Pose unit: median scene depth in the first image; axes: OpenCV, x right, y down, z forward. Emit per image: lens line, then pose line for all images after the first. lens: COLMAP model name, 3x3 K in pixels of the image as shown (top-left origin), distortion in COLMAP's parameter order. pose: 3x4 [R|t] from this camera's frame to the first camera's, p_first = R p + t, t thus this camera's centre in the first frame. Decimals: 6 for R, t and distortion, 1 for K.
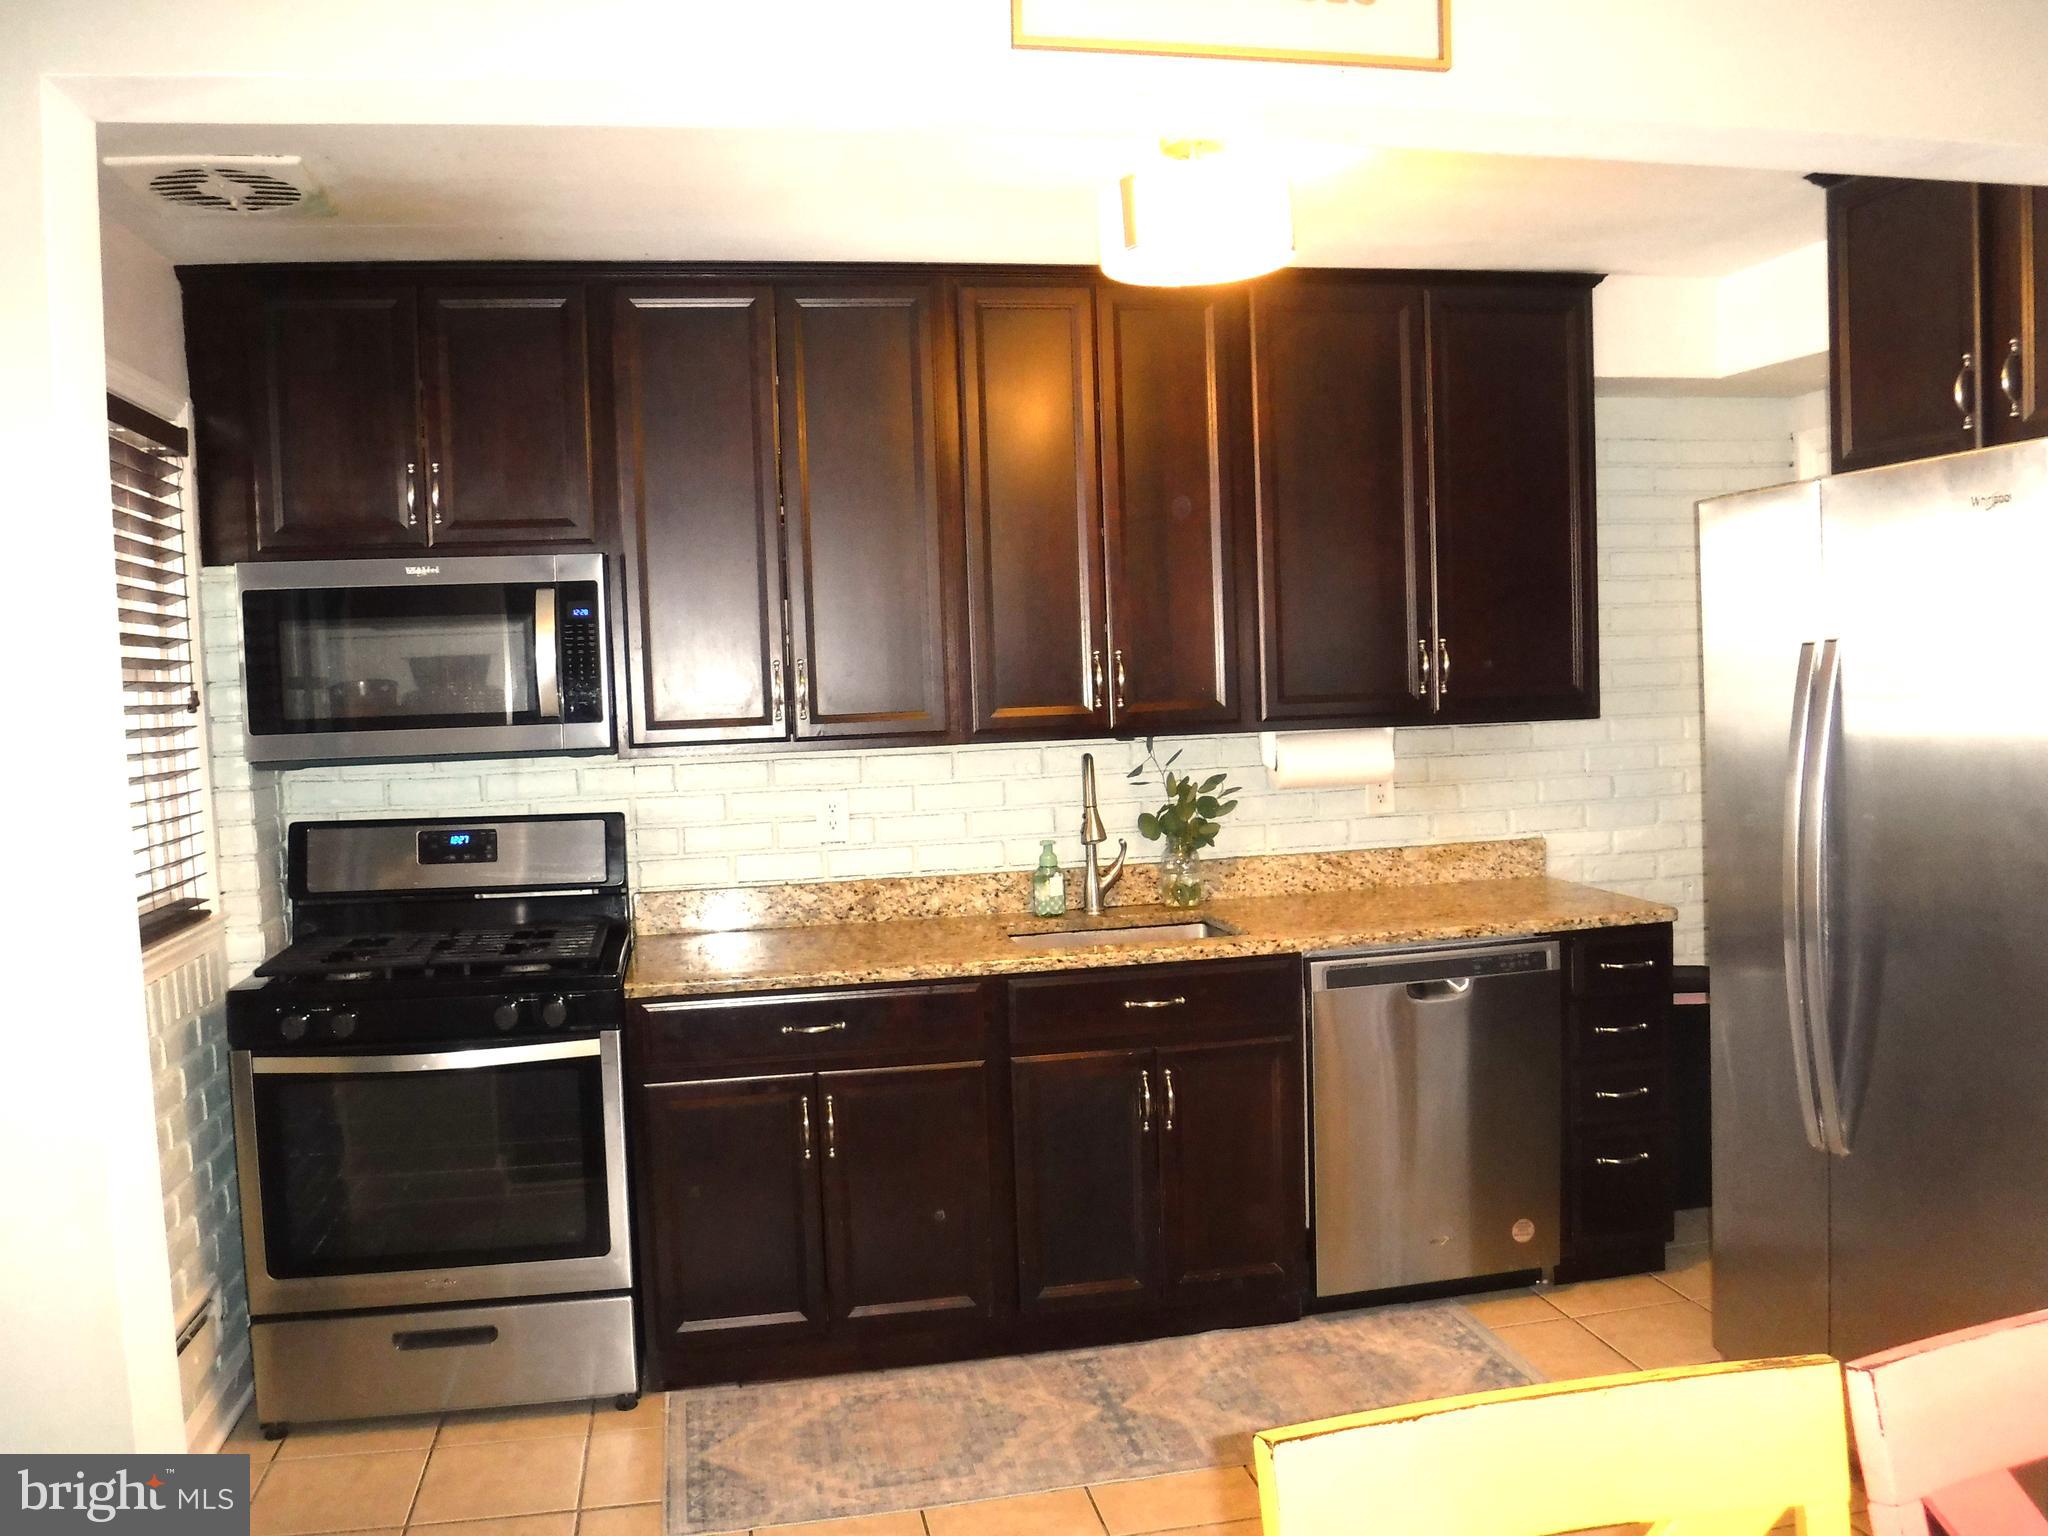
lens RADIAL K [[1660.3, 0, 1031.6], [0, 1660.3, 767.5], [0, 0, 1]] dist [-0.098881, 0.041074]
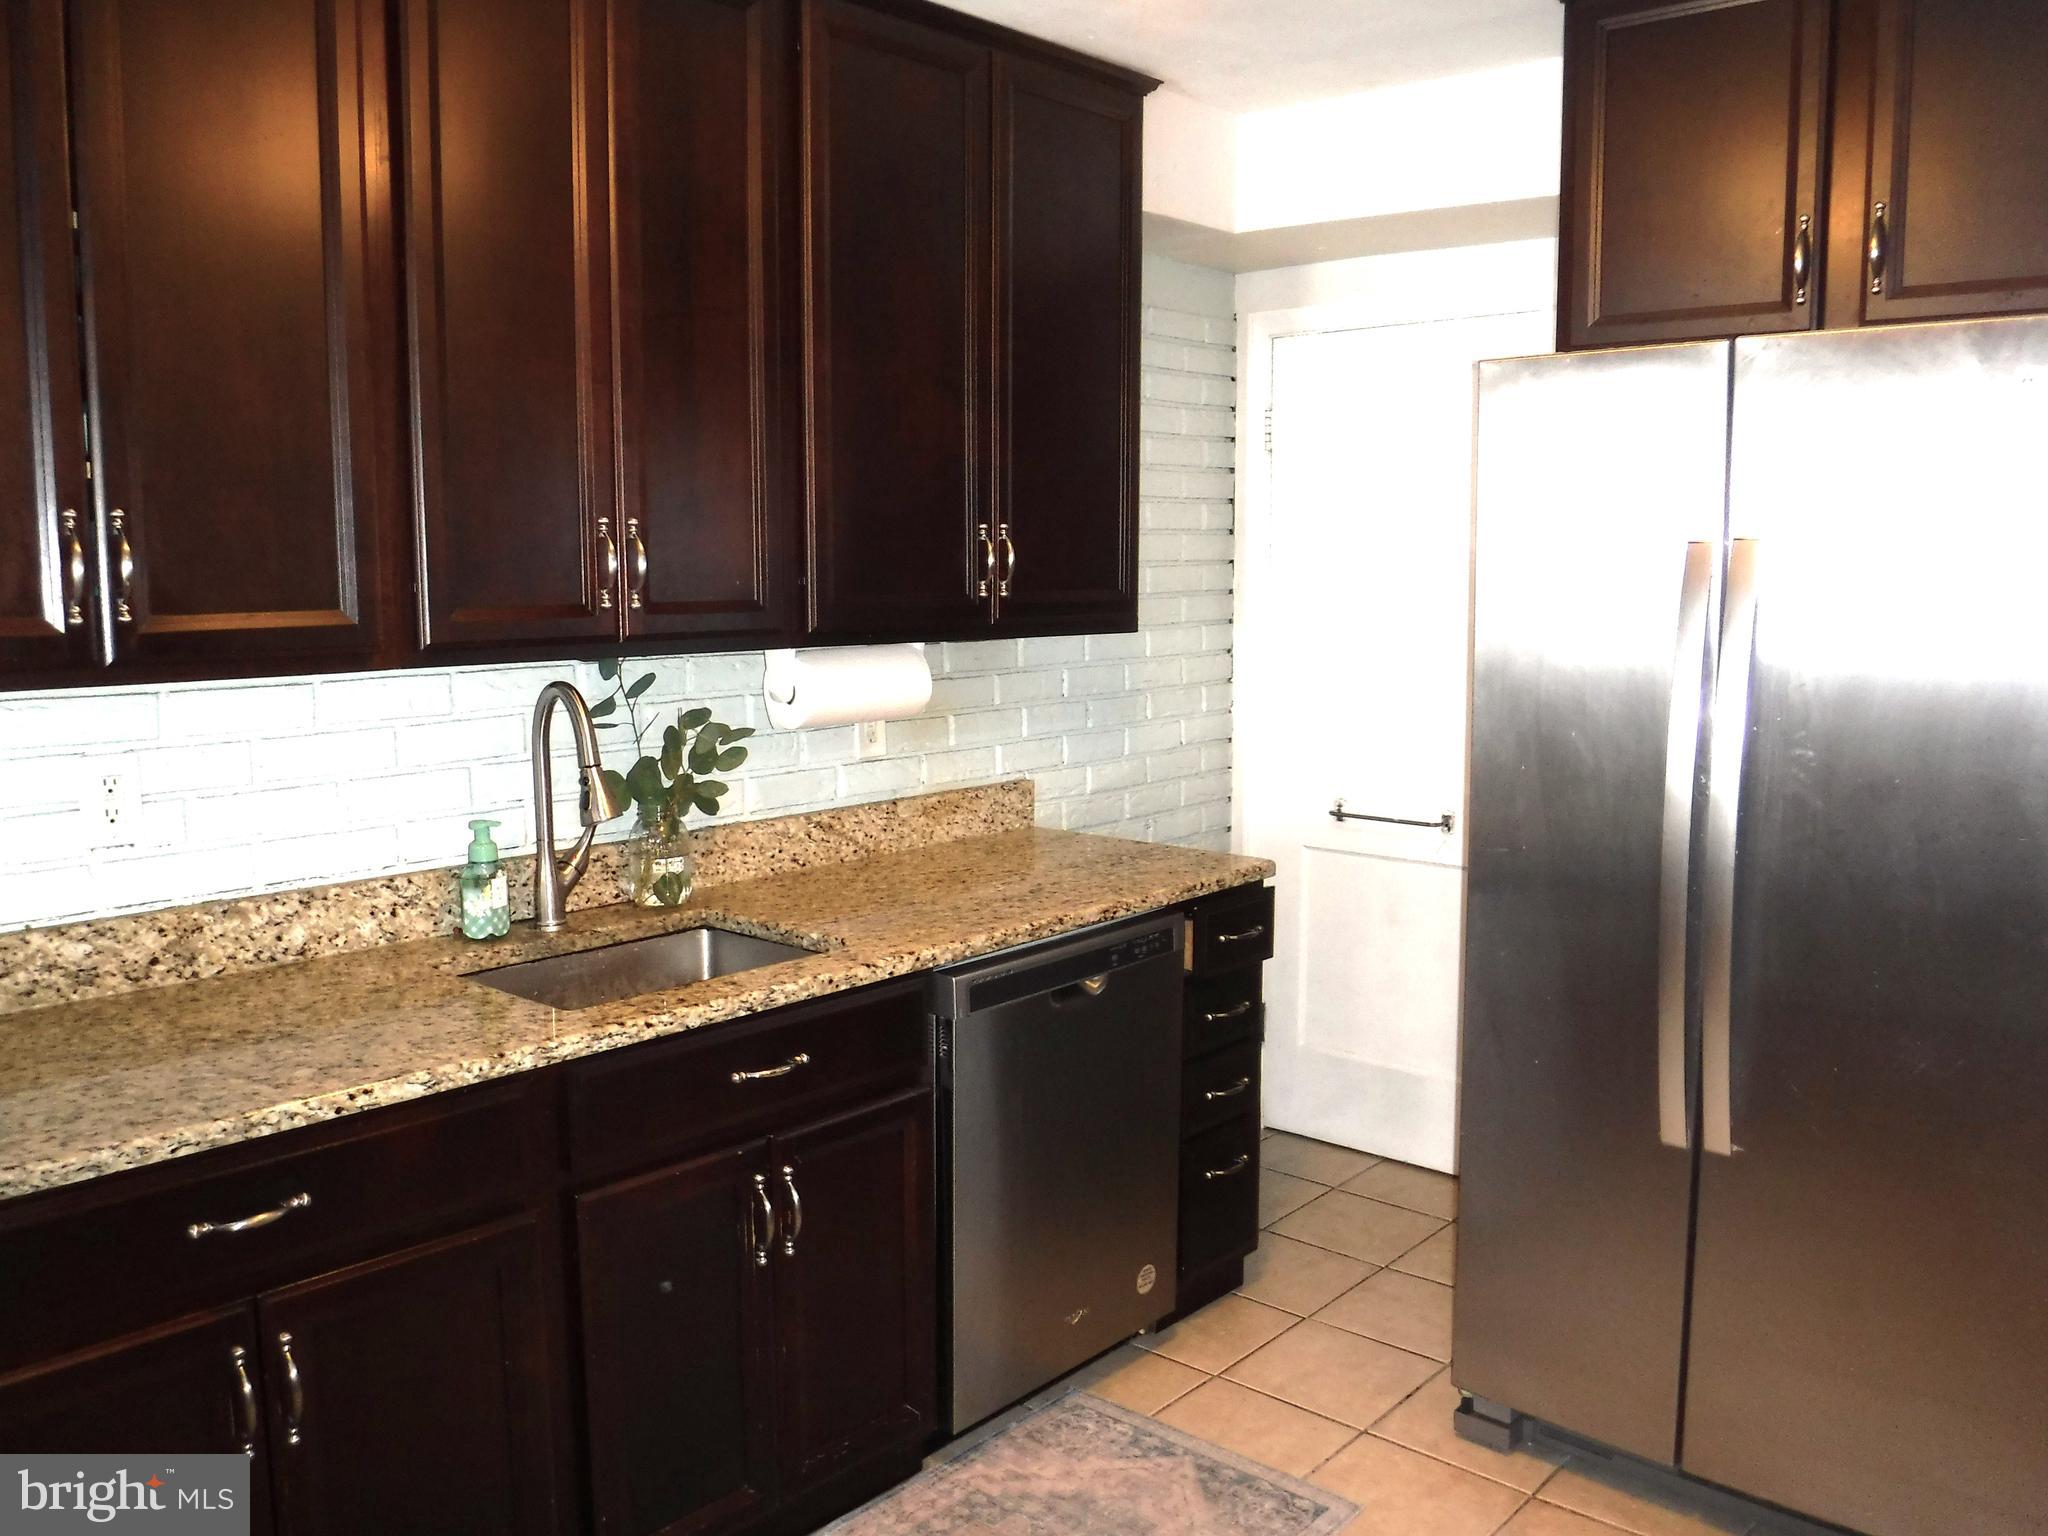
lens RADIAL K [[1660.3, 0, 1029.4], [0, 1660.3, 773.6], [0, 0, 1]] dist [-0.098881, 0.041074]
pose [[0.794976, -0.042499, 0.605151, -0.202454], [0.010422, 0.998353, 0.056422, -0.006766], [-0.606552, -0.038547, 0.794109, 0.382725]]
